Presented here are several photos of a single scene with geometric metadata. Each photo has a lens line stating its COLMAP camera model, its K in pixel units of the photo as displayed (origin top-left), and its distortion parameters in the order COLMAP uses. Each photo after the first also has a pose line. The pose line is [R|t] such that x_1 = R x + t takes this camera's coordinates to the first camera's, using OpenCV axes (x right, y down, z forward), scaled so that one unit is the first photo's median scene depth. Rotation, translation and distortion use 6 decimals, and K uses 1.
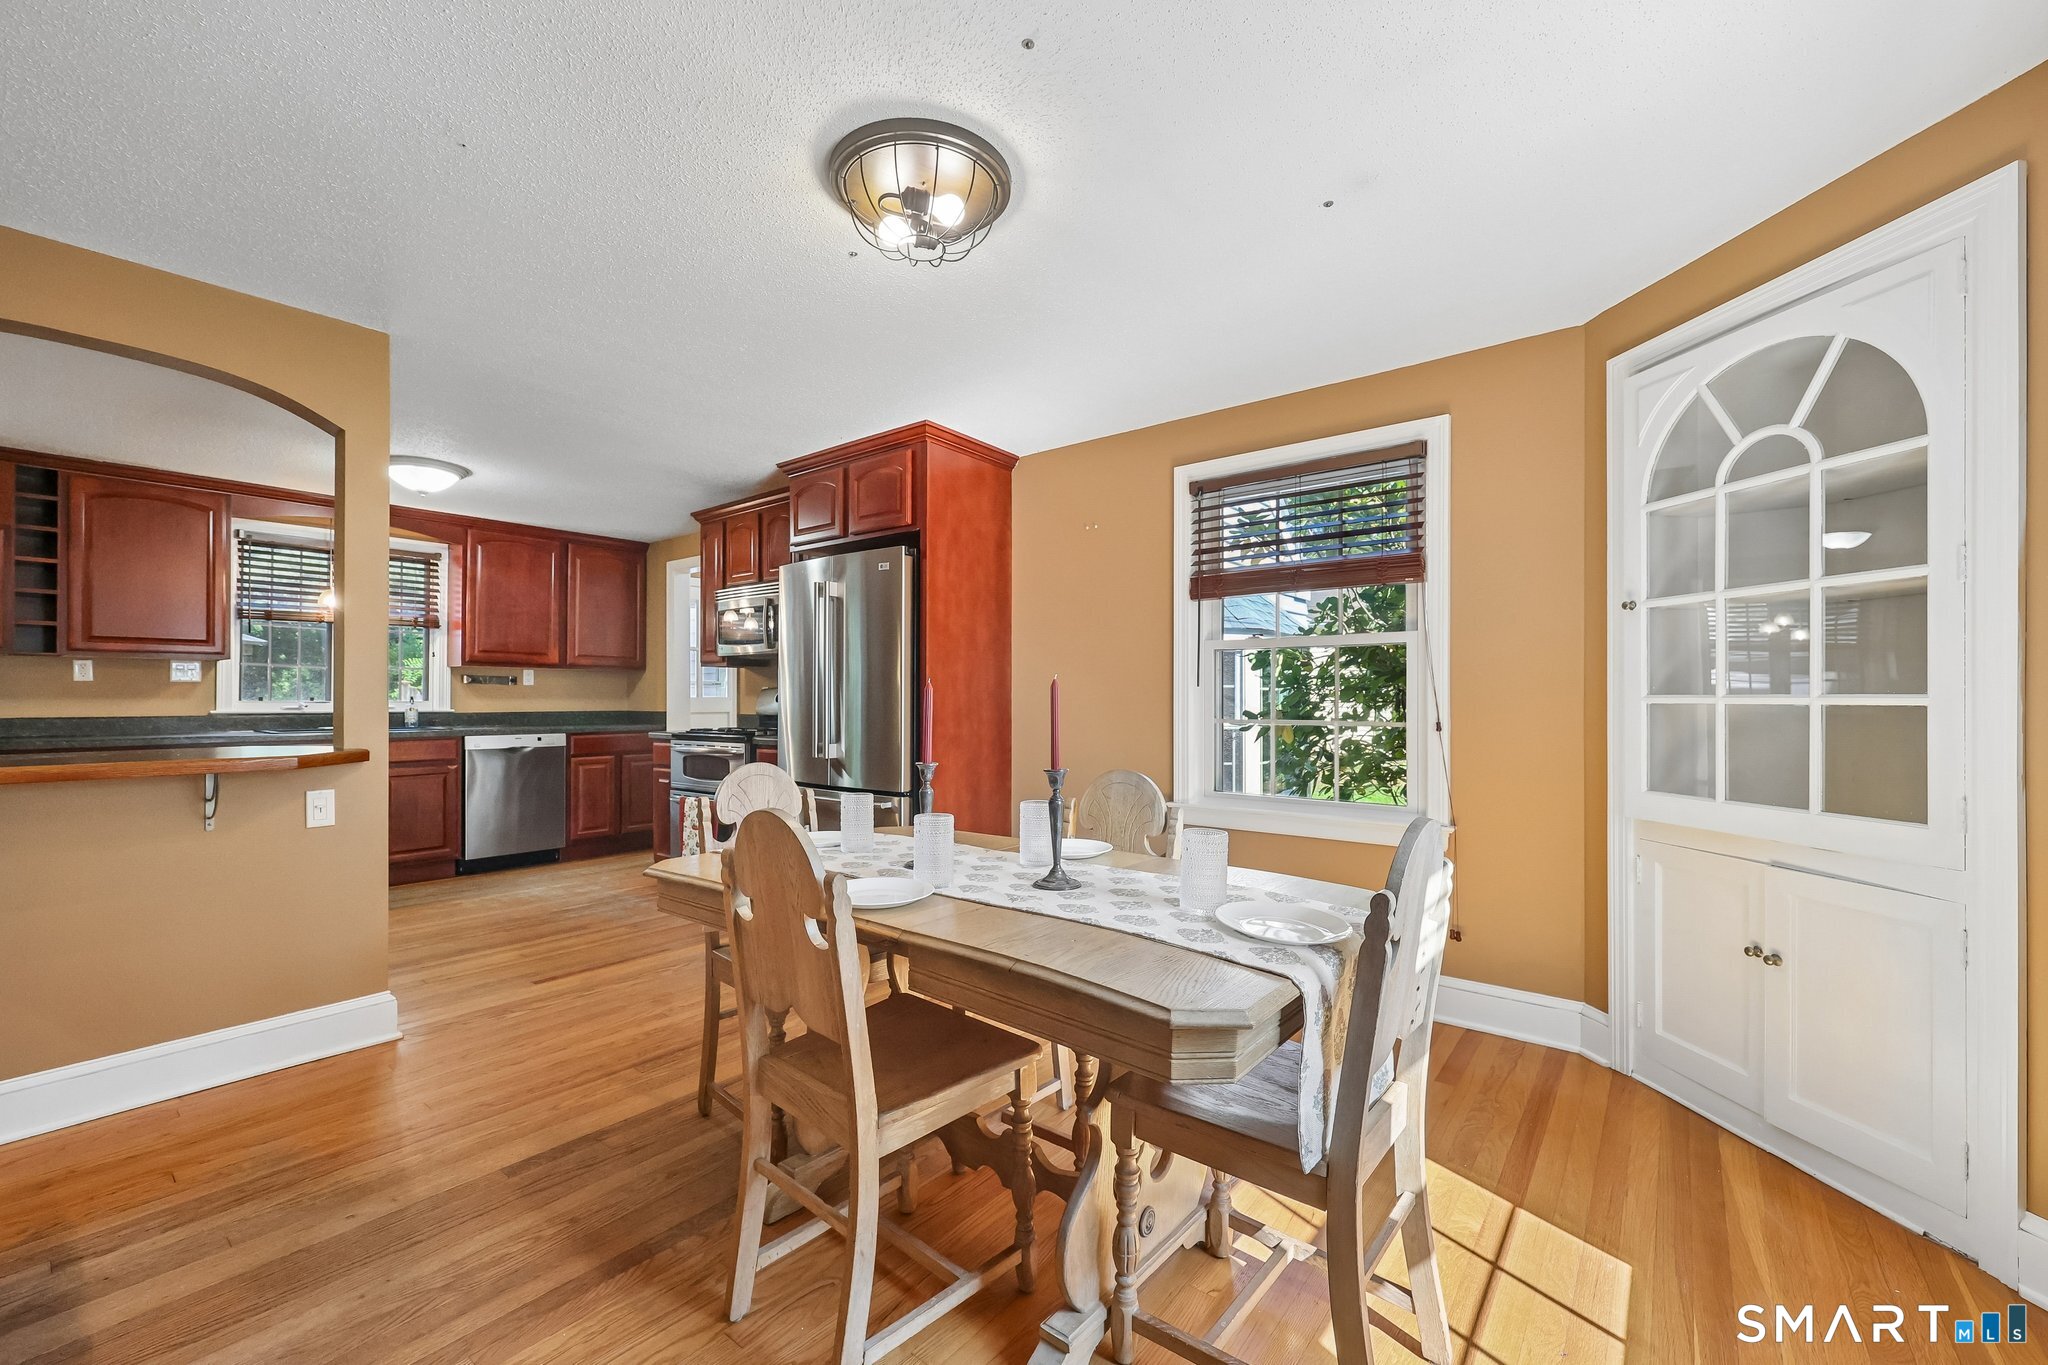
lens RADIAL K [[838.8, 0, 1024.6], [0, 838.8, 693.8], [0, 0, 1]] dist [0.001575, 0.000404]
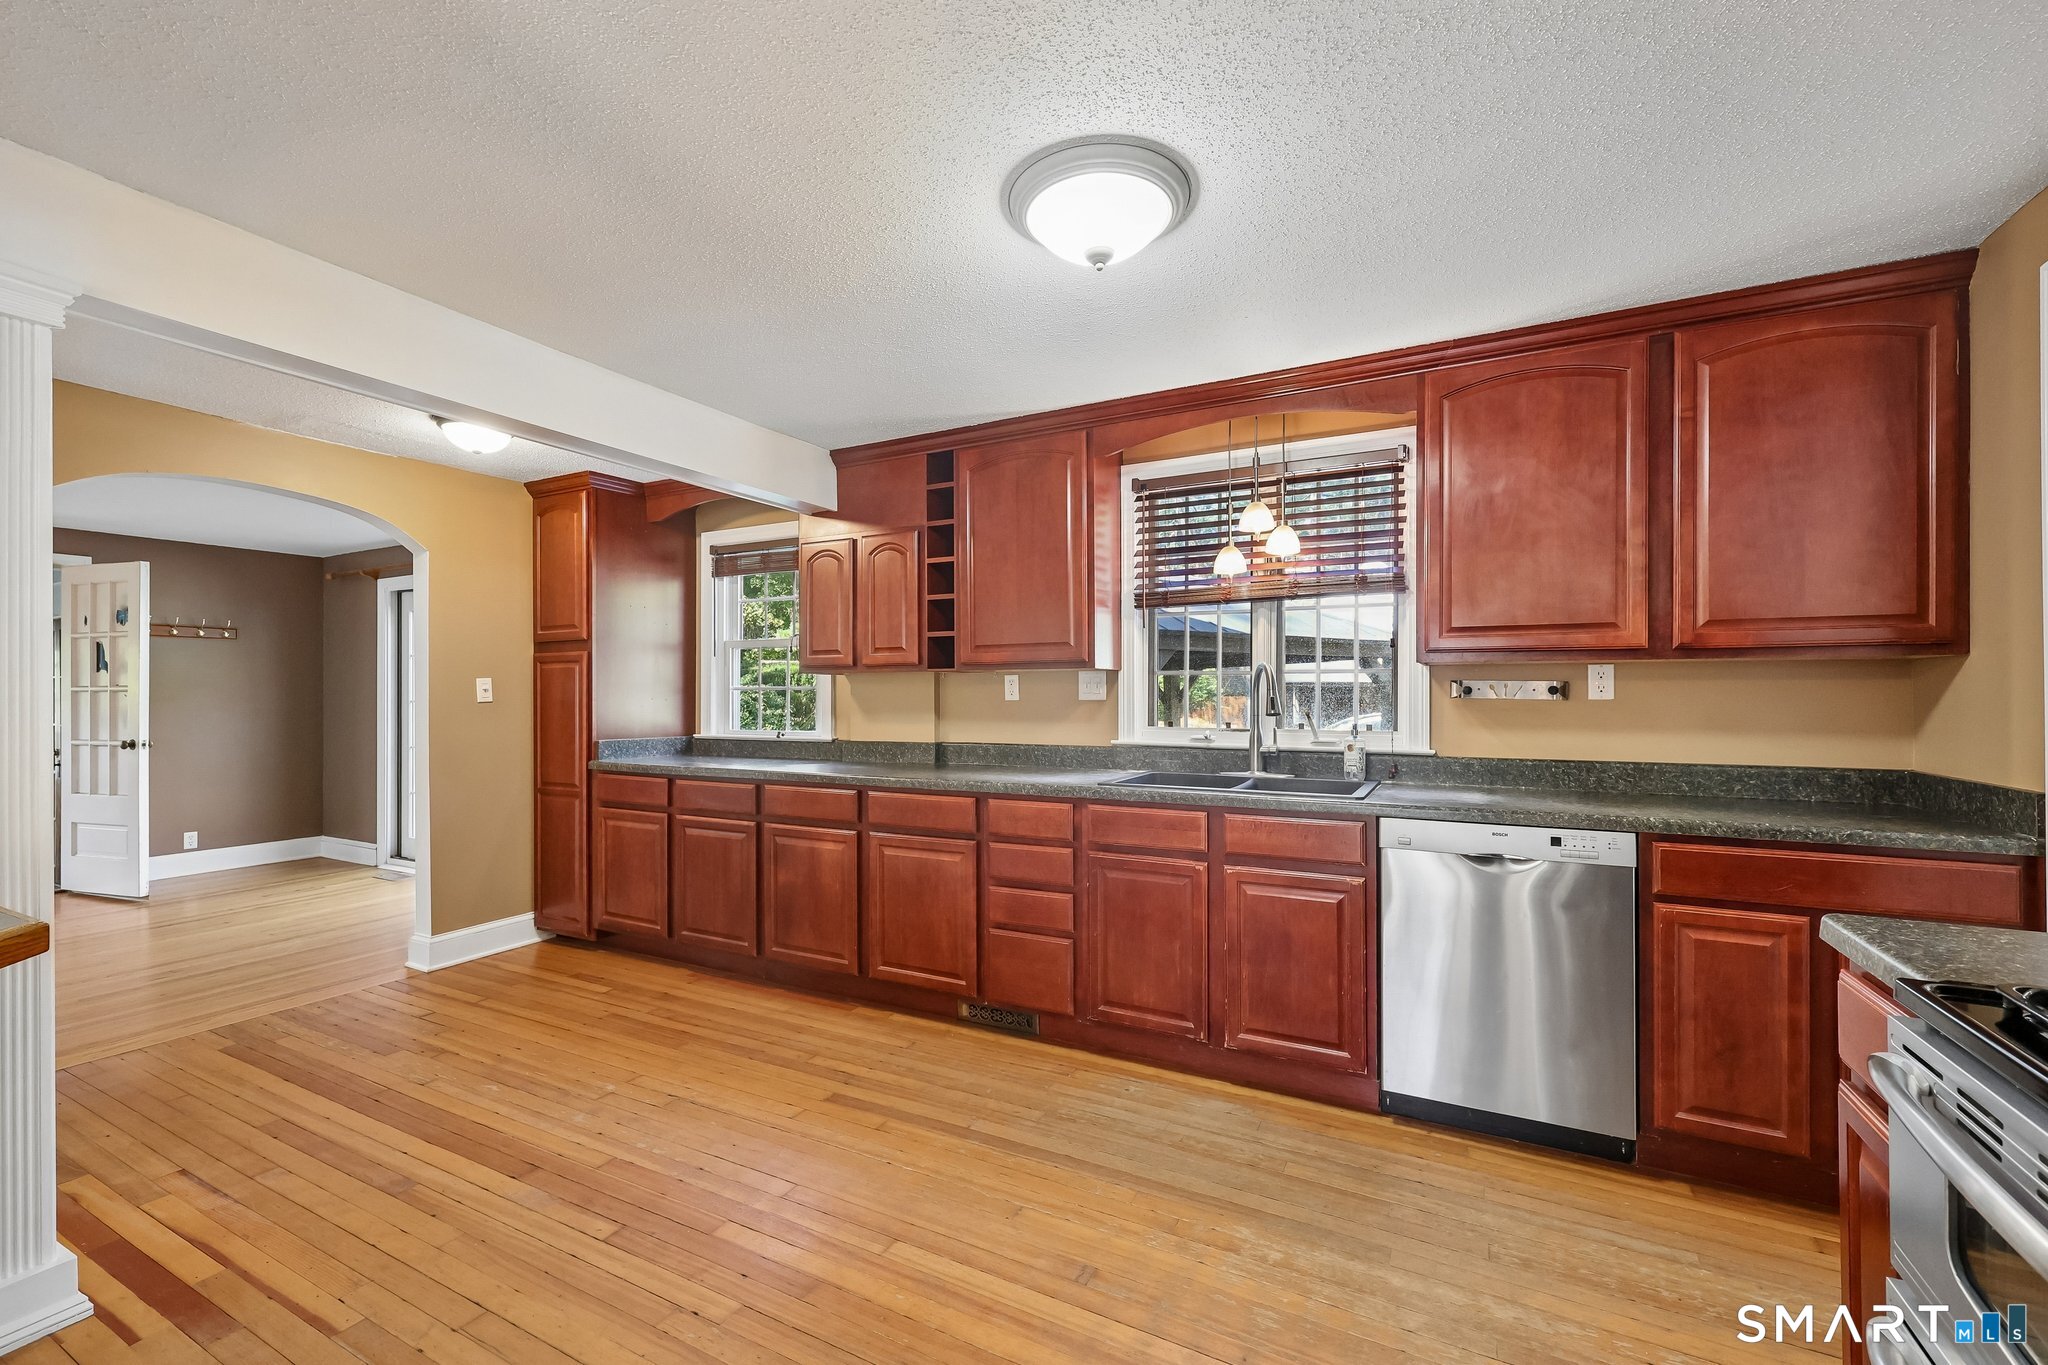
lens RADIAL K [[838.8, 0, 1025.5], [0, 838.8, 692.4], [0, 0, 1]] dist [0.001575, 0.000404]
pose [[0.178220, -0.003964, -0.983983, -0.230387], [0.005533, 0.999980, -0.003026, -0.015576], [0.983975, -0.004905, 0.178238, 0.671785]]
